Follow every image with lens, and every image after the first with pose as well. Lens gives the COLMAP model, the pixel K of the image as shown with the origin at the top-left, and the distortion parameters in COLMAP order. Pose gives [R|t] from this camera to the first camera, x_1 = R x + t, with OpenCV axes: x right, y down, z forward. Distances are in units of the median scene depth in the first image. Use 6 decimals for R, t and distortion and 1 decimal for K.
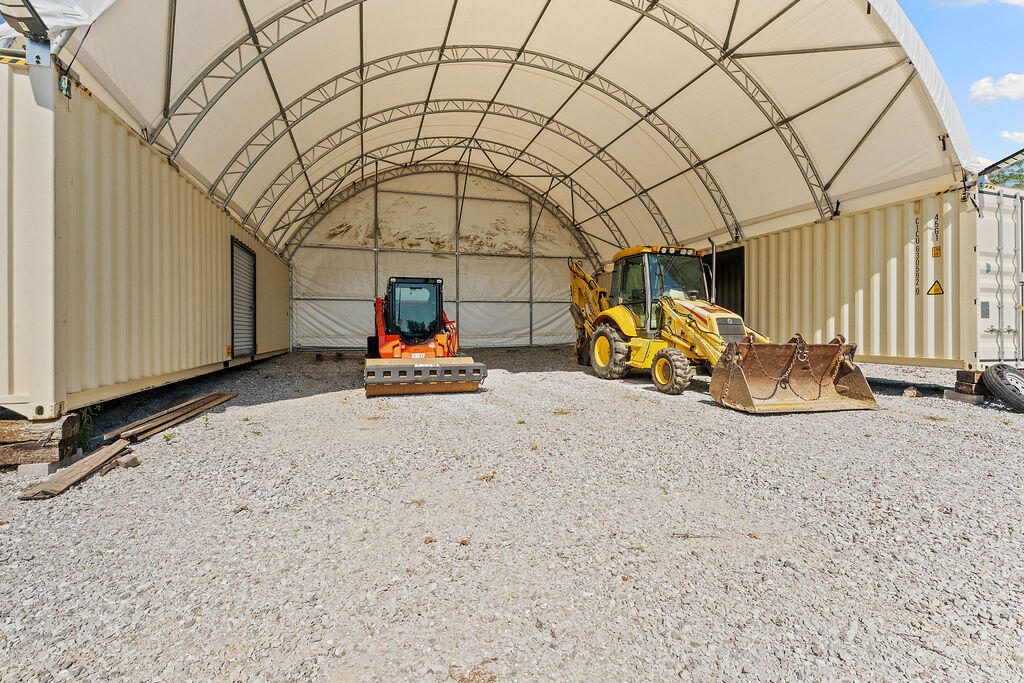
lens RADIAL K [[461.2, 0, 516.0], [0, 461.2, 333.1], [0, 0, 1]] dist [0.000259, -0.000037]
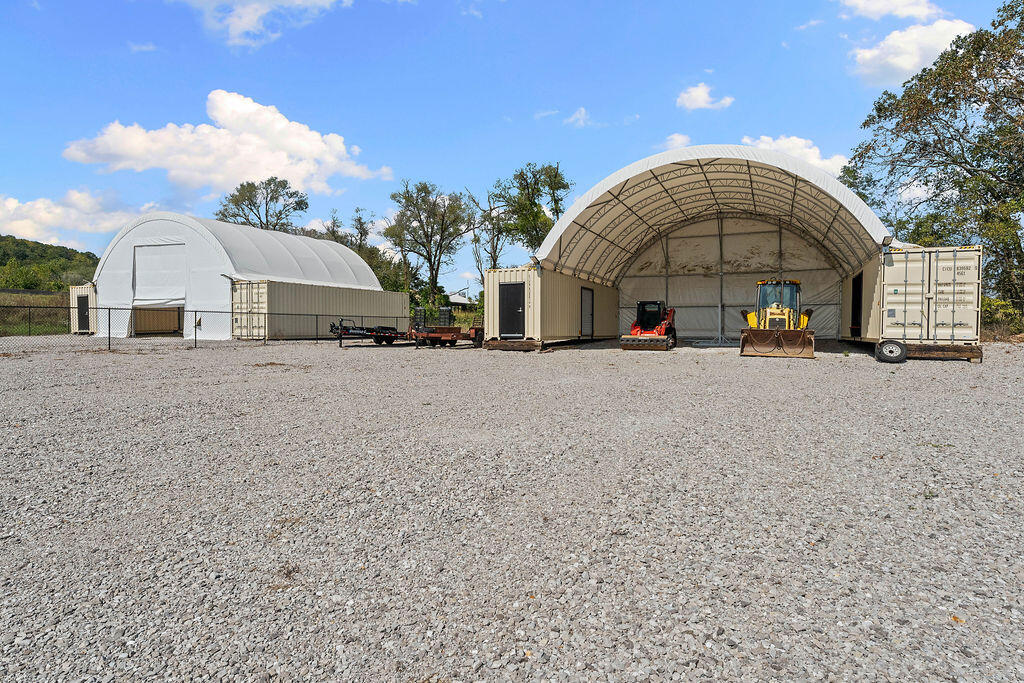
lens RADIAL K [[587.9, 0, 514.1], [0, 587.9, 340.4], [0, 0, 1]] dist [0.000597, 0.000302]
pose [[0.740389, 0.017583, -0.671949, 0.684463], [-0.012293, 0.999845, 0.012618, 0.024156], [0.672066, -0.001082, 0.740490, -0.869713]]
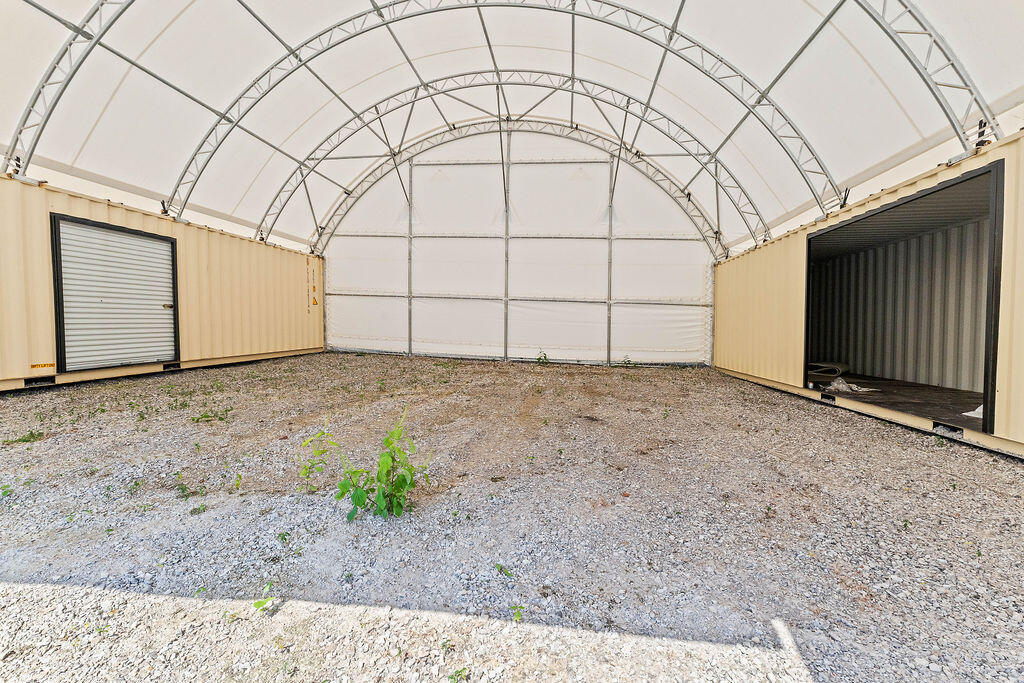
lens RADIAL K [[435.1, 0, 512.7], [0, 435.1, 335.3], [0, 0, 1]] dist [-0.002111, 0.000158]
pose [[0.912518, 0.046065, -0.406435, 0.200116], [-0.040644, 0.998932, 0.021965, -0.029339], [0.407013, -0.003524, 0.913416, 0.369143]]
